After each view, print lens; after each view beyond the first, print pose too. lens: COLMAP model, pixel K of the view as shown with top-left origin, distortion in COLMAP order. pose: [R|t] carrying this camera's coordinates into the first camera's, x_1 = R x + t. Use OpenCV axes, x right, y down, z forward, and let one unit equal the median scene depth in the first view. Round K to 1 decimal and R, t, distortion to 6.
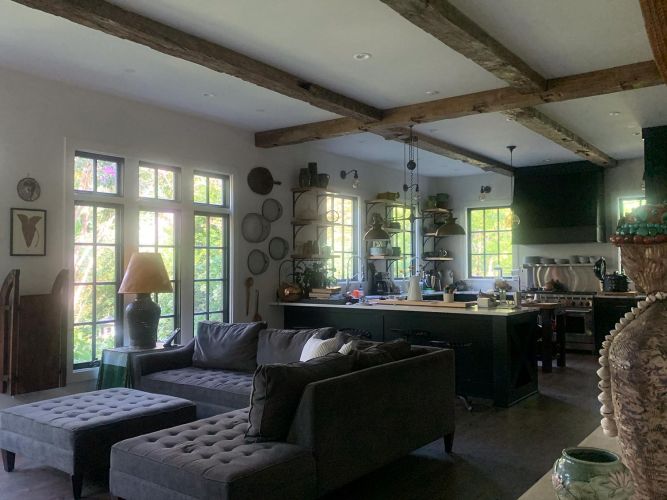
lens RADIAL K [[606.3, 0, 332.5], [0, 606.3, 250.8], [0, 0, 1]] dist [0.012598, 0.000000]
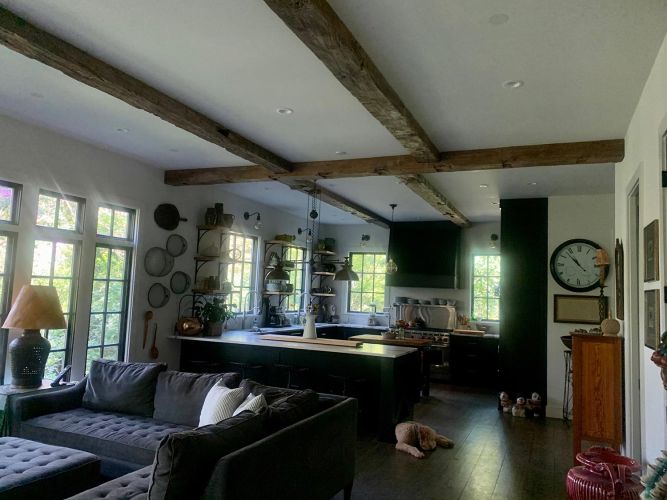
lens RADIAL K [[504.6, 0, 338.0], [0, 504.6, 250.0], [0, 0, 1]] dist [0.012766, -0.031988]
pose [[0.971839, 0.065553, 0.226344, -0.033239], [-0.053373, 0.996799, -0.059525, -0.028561], [-0.229521, 0.045768, 0.972227, 0.117130]]
